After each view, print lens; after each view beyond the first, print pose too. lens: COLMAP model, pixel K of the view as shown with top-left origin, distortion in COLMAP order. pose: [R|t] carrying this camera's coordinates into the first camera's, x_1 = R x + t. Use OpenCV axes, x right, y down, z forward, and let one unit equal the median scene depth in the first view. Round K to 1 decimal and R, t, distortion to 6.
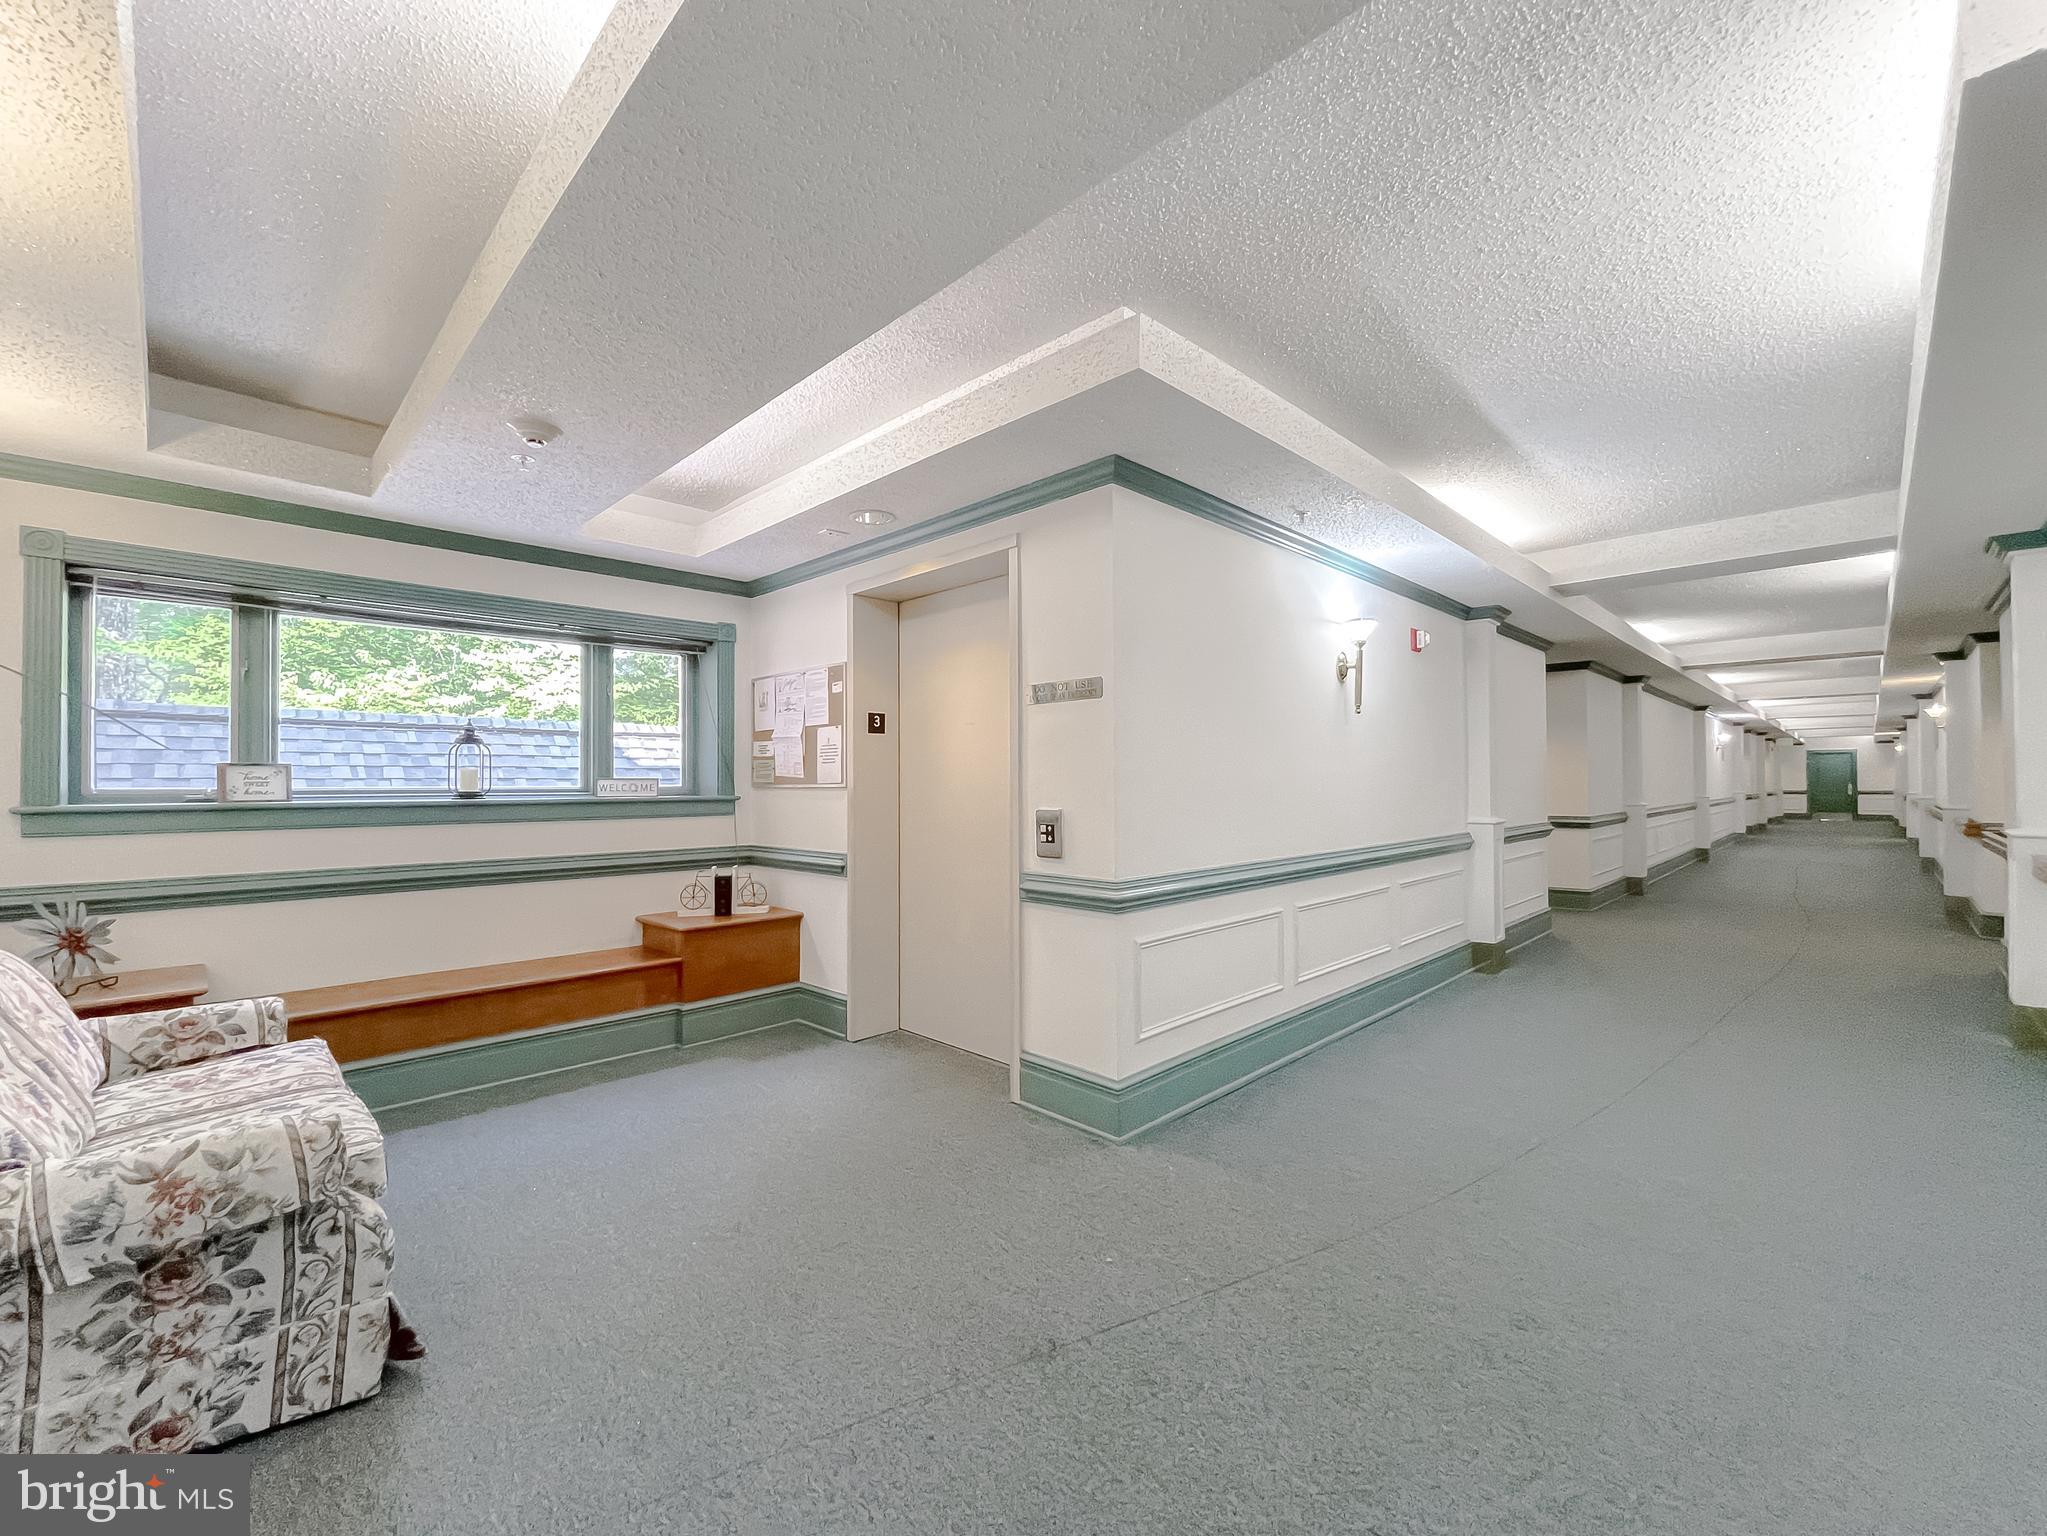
lens RADIAL K [[842.6, 0, 1014.5], [0, 842.6, 779.6], [0, 0, 1]] dist [-0.003483, -0.000326]
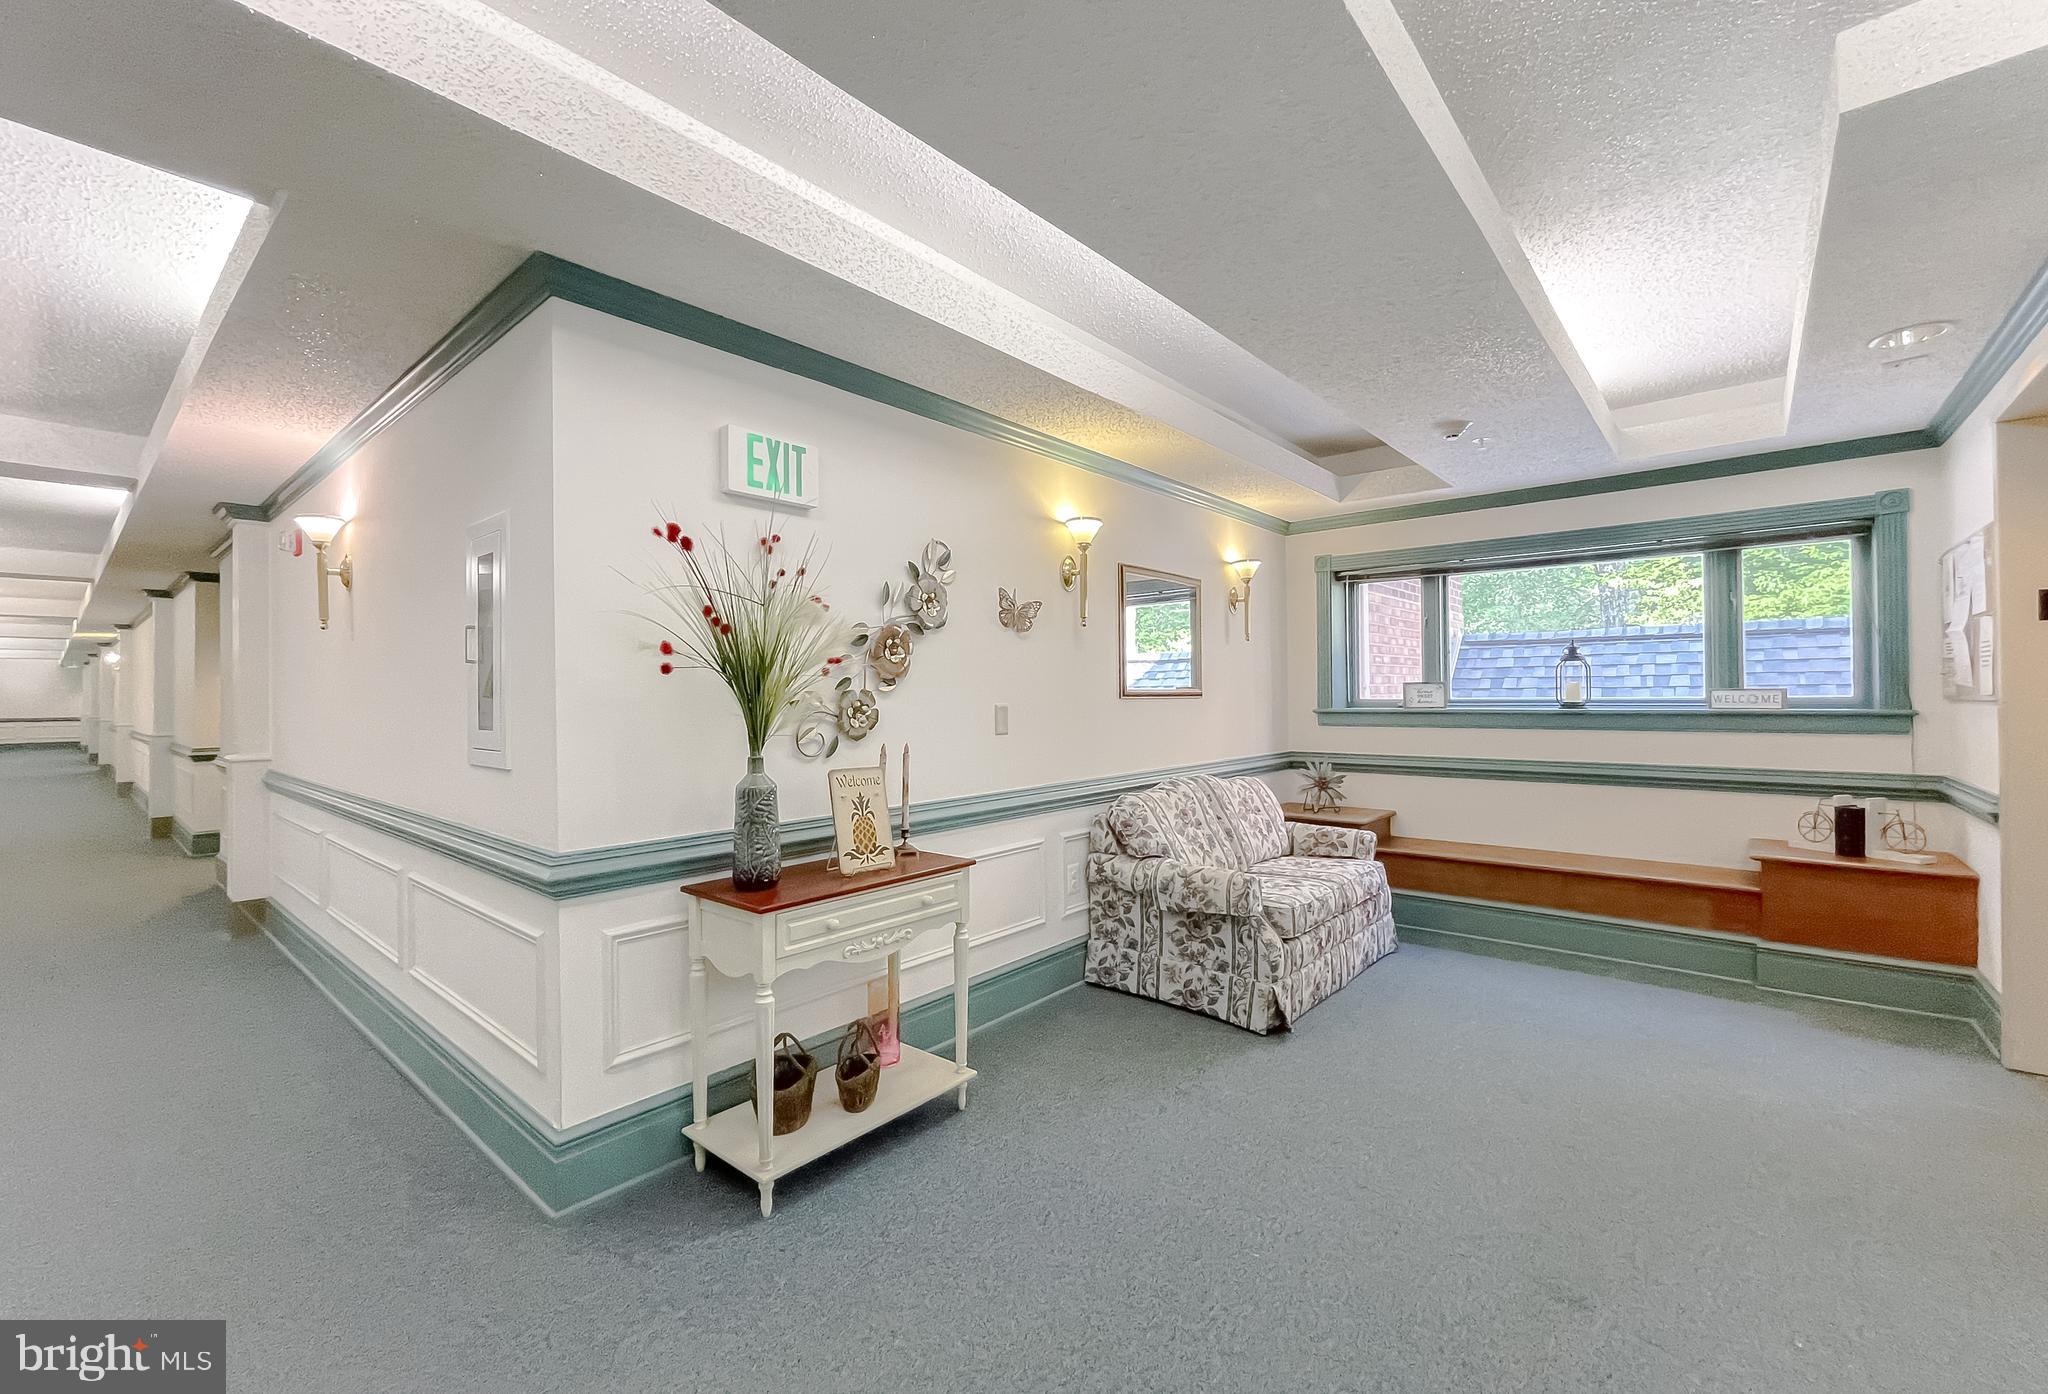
lens RADIAL K [[841.5, 0, 1024.0], [0, 841.5, 697.0], [0, 0, 1]] dist [0.000161, -0.000032]
pose [[0.088559, 0.004711, -0.996060, 0.447241], [0.013695, 0.999889, 0.005946, -0.010228], [0.995977, -0.014168, 0.088485, 0.142809]]
